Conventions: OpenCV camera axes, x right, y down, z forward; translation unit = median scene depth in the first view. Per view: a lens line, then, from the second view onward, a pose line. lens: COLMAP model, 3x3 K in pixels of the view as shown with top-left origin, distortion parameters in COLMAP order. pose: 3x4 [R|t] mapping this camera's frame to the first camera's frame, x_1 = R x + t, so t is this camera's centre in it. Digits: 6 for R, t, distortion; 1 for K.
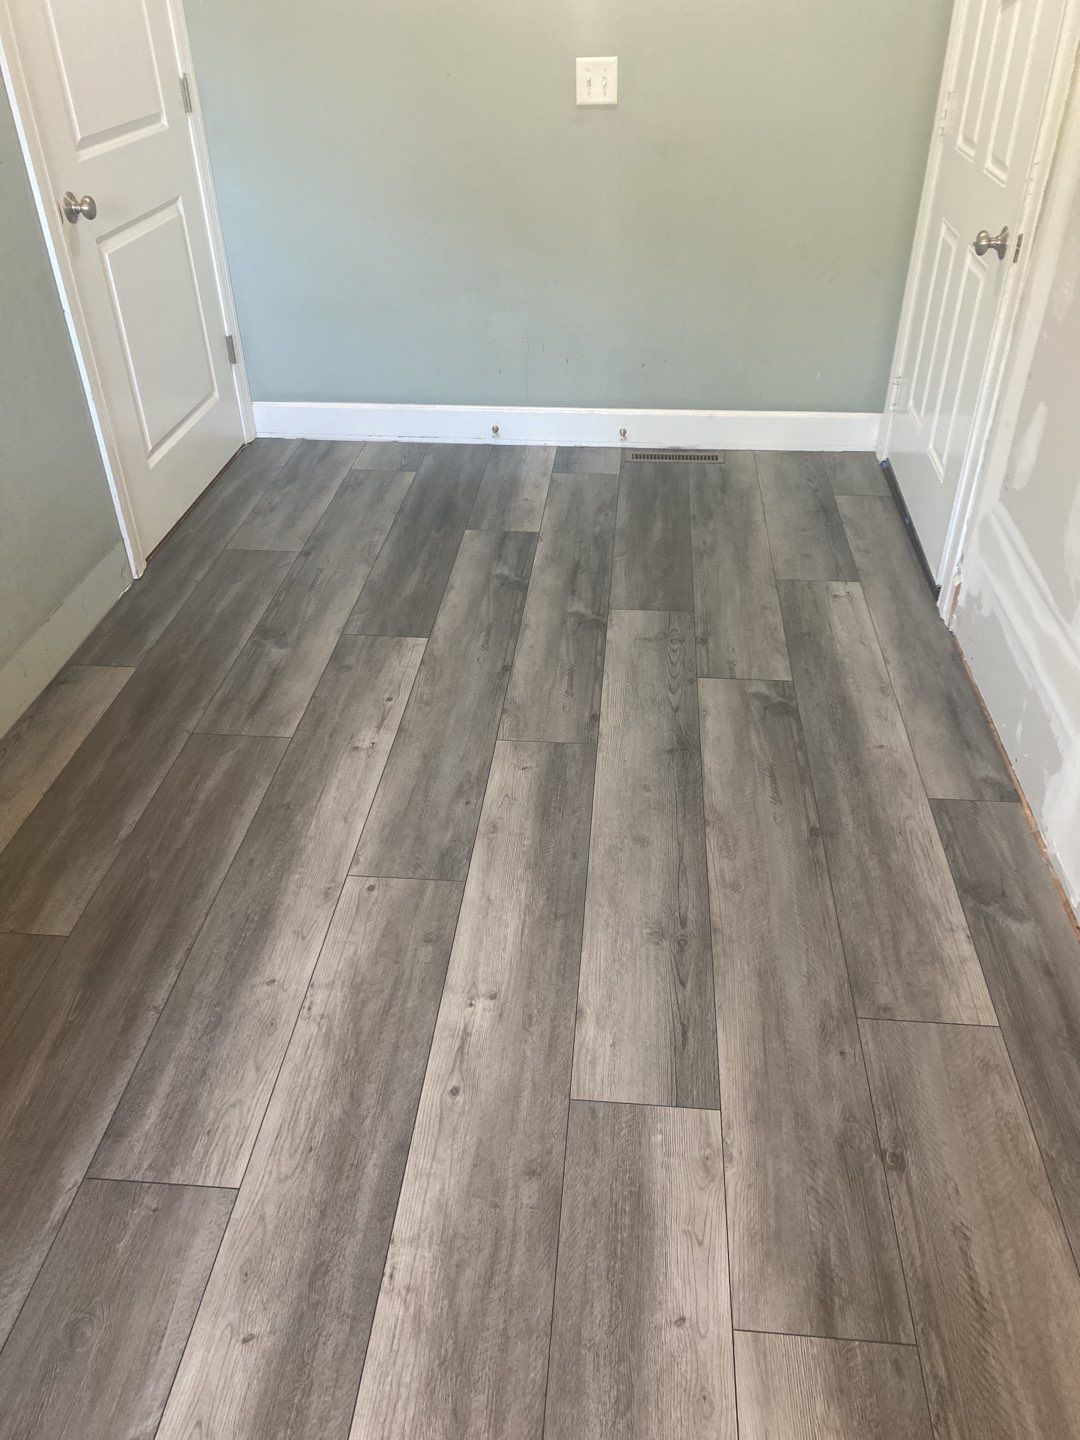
lens RADIAL K [[1086.2, 0, 540.1], [0, 1086.2, 708.2], [0, 0, 1]] dist [0.050128, -0.044943]
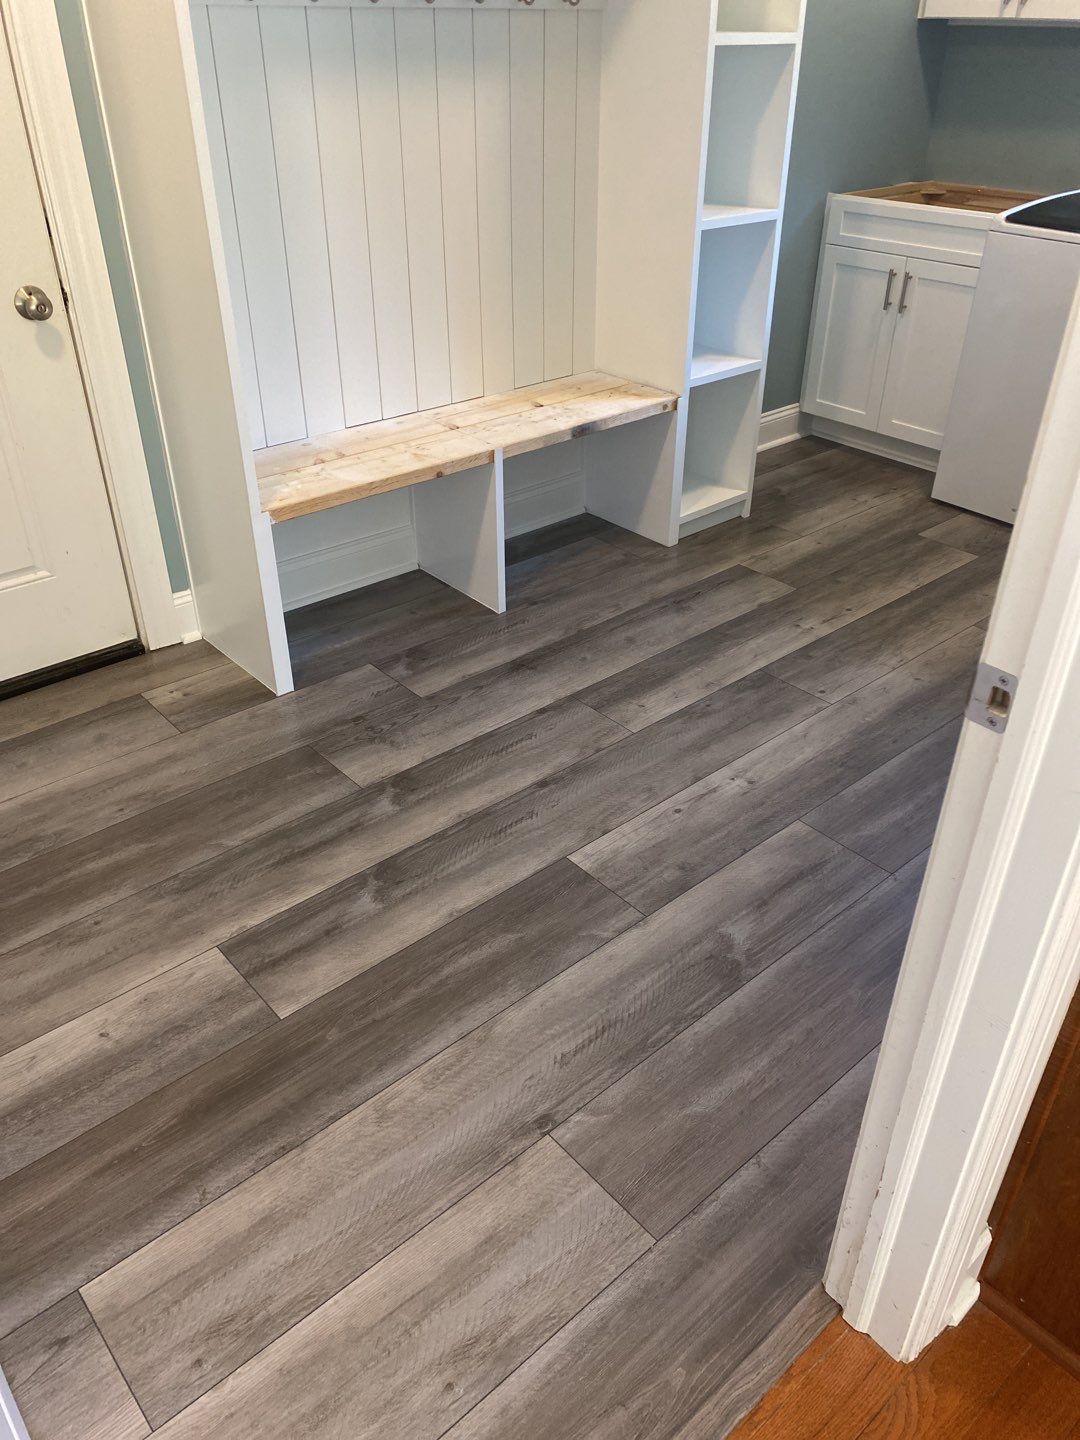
lens RADIAL K [[1096.7, 0, 552.1], [0, 1096.7, 727.8], [0, 0, 1]] dist [0.043984, -0.043695]
pose [[-0.729146, -0.372610, 0.574027, -0.543577], [0.385719, 0.469106, 0.794456, -0.781715], [-0.565302, 0.800688, -0.198324, 1.151132]]
